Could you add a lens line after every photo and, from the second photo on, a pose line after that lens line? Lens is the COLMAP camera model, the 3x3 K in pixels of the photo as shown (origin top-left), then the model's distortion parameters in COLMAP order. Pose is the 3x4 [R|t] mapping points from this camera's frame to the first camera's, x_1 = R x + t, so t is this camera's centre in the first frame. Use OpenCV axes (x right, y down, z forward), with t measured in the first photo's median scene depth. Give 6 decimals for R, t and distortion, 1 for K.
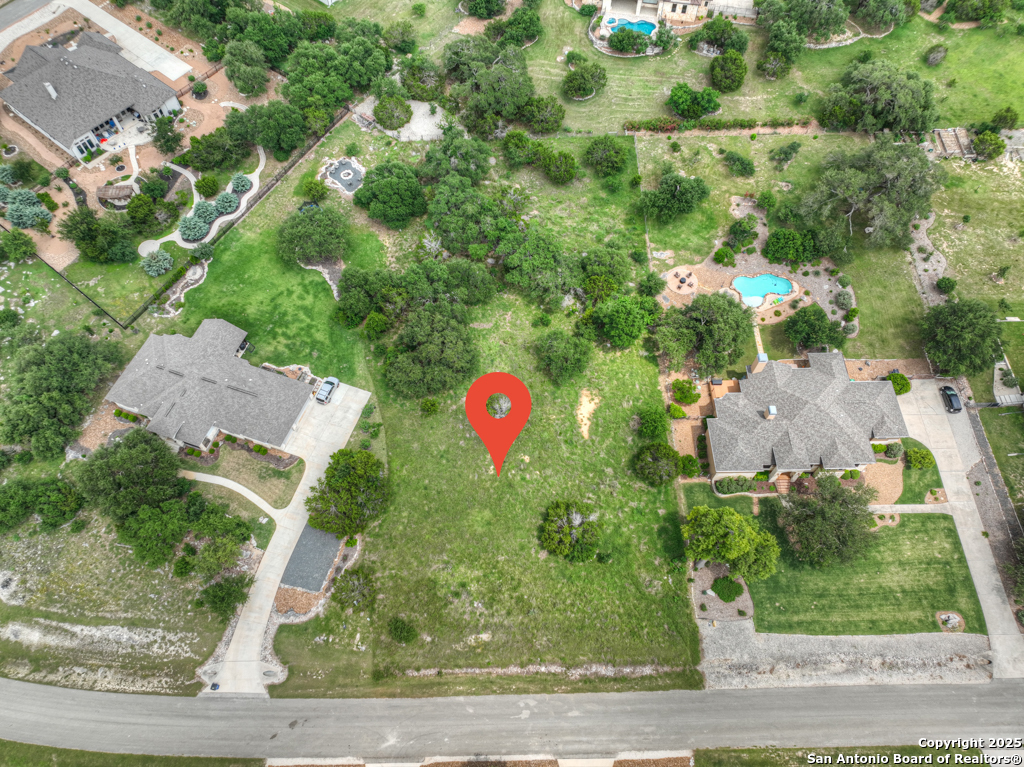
lens RADIAL K [[720.1, 0, 512.0], [0, 720.1, 382.0], [0, 0, 1]] dist [-0.005175, 0.025733]
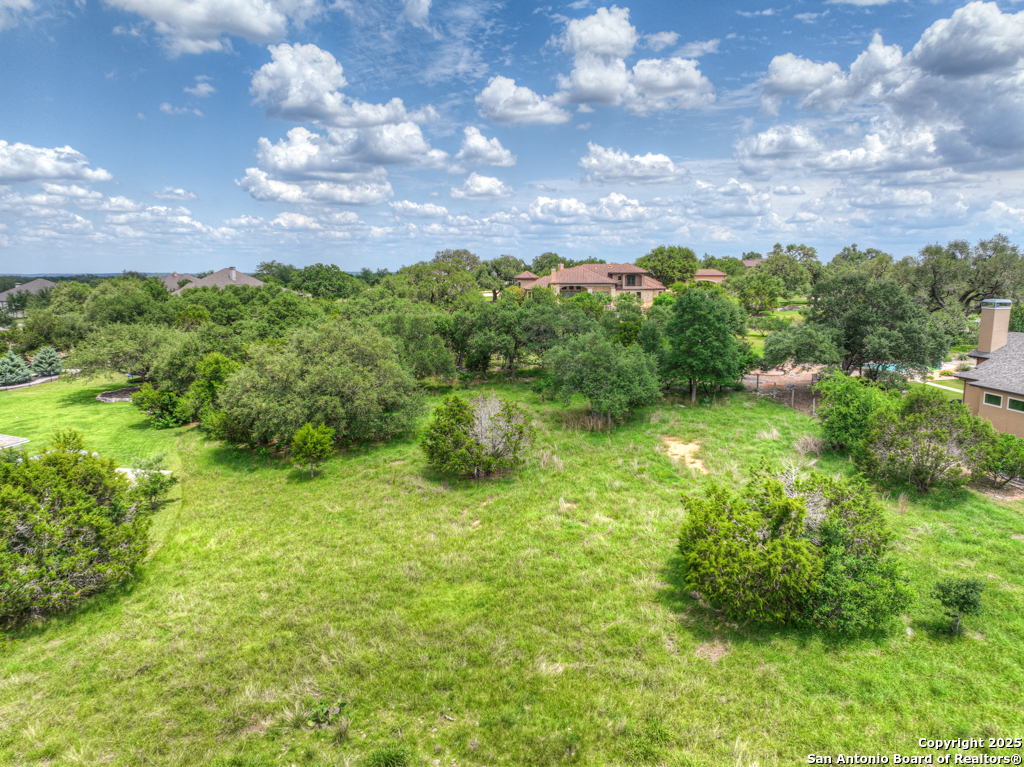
lens RADIAL K [[720.1, 0, 512.0], [0, 720.1, 382.0], [0, 0, 1]] dist [-0.005175, 0.025733]
pose [[0.992380, -0.031296, 0.119171, -0.048765], [0.112311, 0.627520, -0.770458, 0.334261], [-0.050670, 0.777971, 0.626253, 0.704086]]
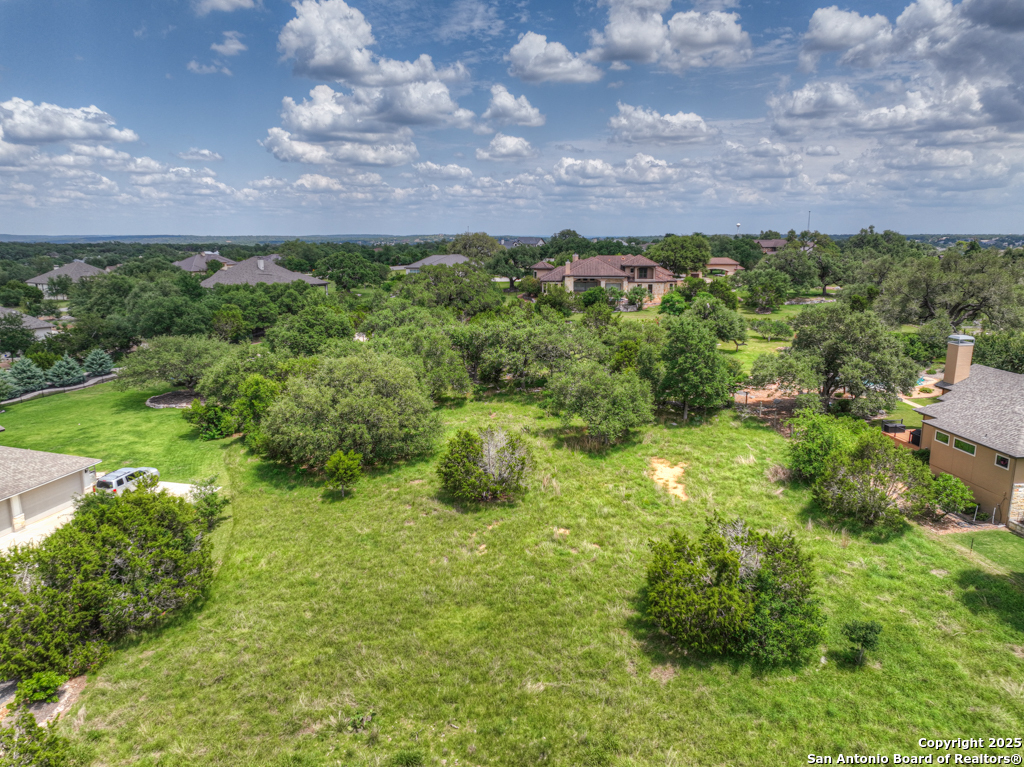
lens RADIAL K [[720.1, 0, 512.0], [0, 720.1, 382.0], [0, 0, 1]] dist [-0.005175, 0.025733]
pose [[0.995602, -0.028761, 0.089155, -0.043966], [0.085545, 0.667024, -0.740109, 0.349489], [-0.038182, 0.744481, 0.666551, 0.632757]]
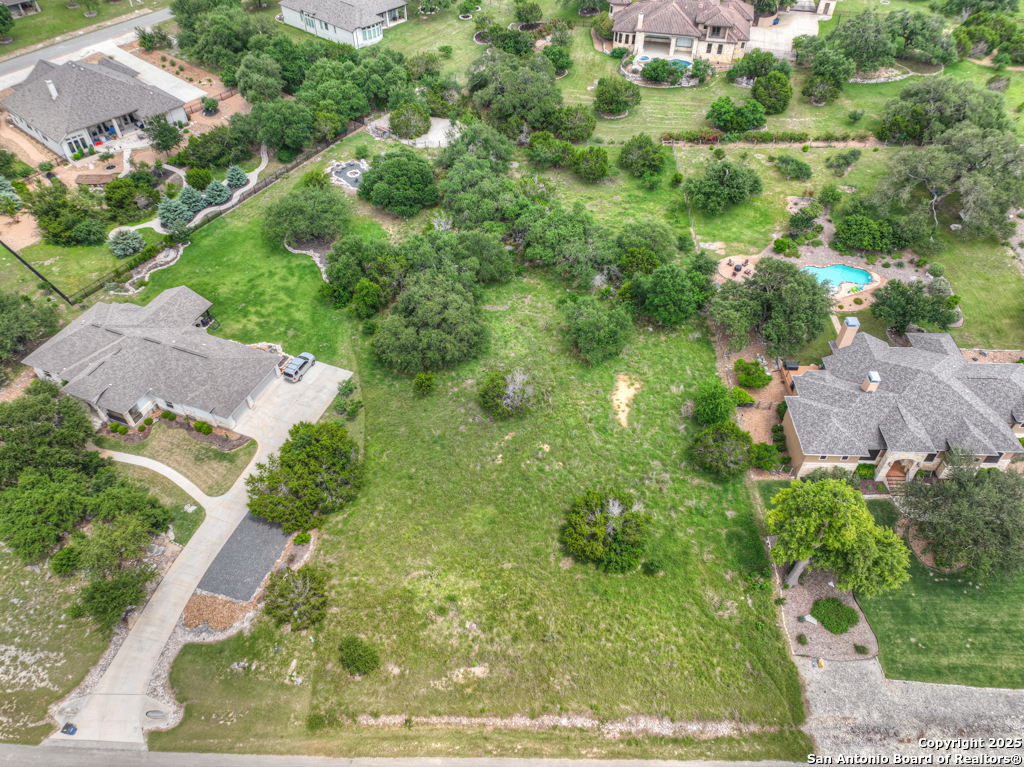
lens RADIAL K [[720.1, 0, 512.0], [0, 720.1, 382.0], [0, 0, 1]] dist [-0.005175, 0.025733]
pose [[0.999077, 0.027016, -0.033386, 0.007621], [-0.034581, 0.967020, -0.252343, 0.225857], [0.025467, 0.253264, 0.967062, 0.239643]]
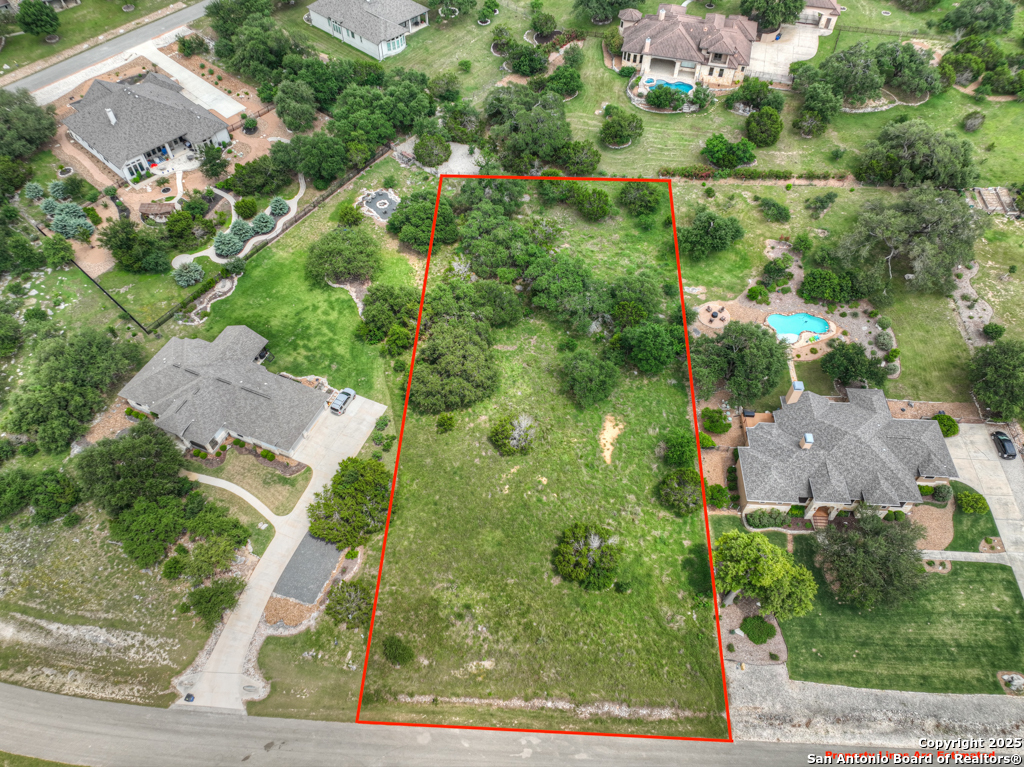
lens RADIAL K [[720.1, 0, 512.0], [0, 720.1, 382.0], [0, 0, 1]] dist [-0.005175, 0.025733]
pose [[0.997667, 0.053594, -0.042296, 0.010968], [-0.058956, 0.988695, -0.137864, 0.108386], [0.034429, 0.140036, 0.989548, 0.044648]]
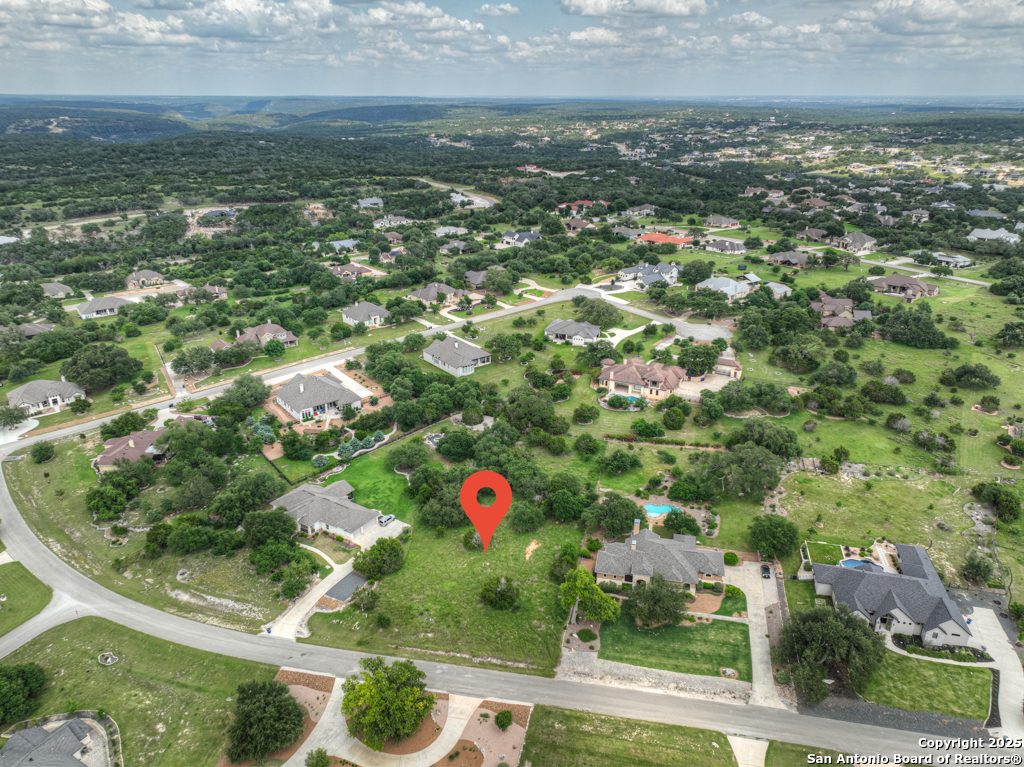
lens RADIAL K [[720.1, 0, 512.0], [0, 720.1, 382.0], [0, 0, 1]] dist [-0.005175, 0.025733]
pose [[0.970590, 0.083760, -0.225698, 0.393862], [-0.204171, 0.783134, -0.587380, 0.707650], [0.127553, 0.616186, 0.777203, -0.494673]]
